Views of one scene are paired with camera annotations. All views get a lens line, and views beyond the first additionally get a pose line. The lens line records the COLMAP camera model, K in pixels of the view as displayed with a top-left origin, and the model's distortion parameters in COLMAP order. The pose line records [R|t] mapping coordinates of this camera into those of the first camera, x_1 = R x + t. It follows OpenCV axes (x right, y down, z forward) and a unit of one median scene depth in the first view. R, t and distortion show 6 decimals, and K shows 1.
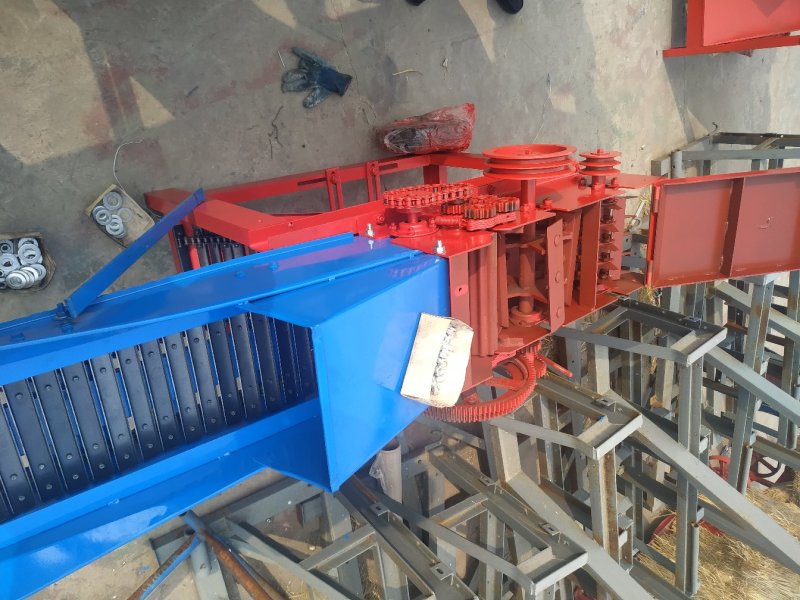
lens RADIAL K [[580.0, 0, 400.0], [0, 580.0, 300.0], [0, 0, 1]] dist [-0.023248, 0.000091]
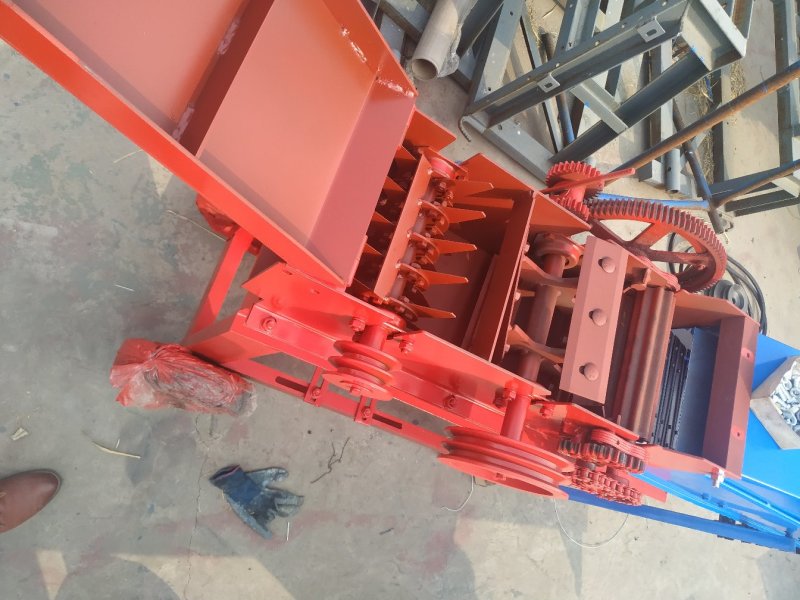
lens RADIAL K [[580.0, 0, 400.0], [0, 580.0, 300.0], [0, 0, 1]] dist [-0.023248, 0.000091]
pose [[-0.290377, -0.464356, -0.836693, 0.618885], [0.625195, -0.754011, 0.201493, -0.209114], [-0.724440, -0.464587, 0.509260, 0.557438]]
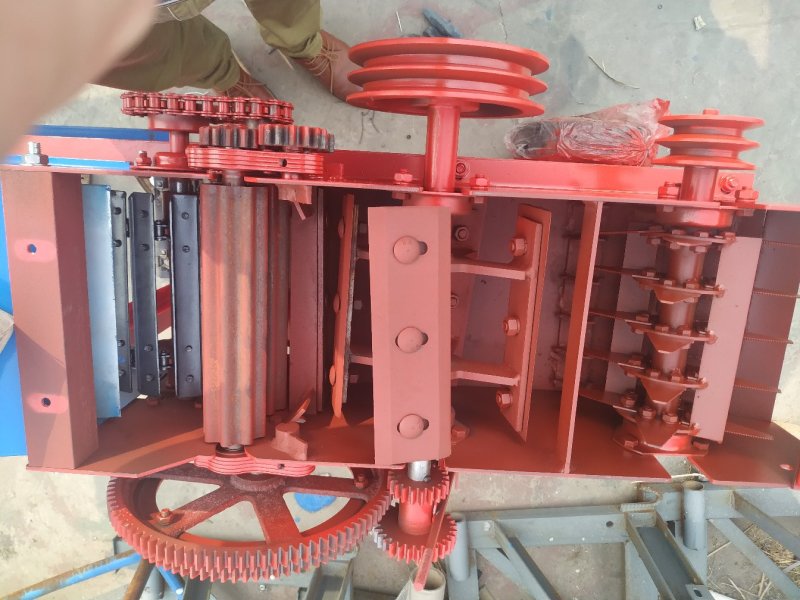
lens RADIAL K [[580.0, 0, 400.0], [0, 580.0, 300.0], [0, 0, 1]] dist [-0.023248, 0.000091]
pose [[0.759285, 0.246561, -0.602240, 0.342450], [-0.332367, 0.942568, -0.033144, -0.034272], [0.559480, 0.225331, 0.797627, 0.436673]]
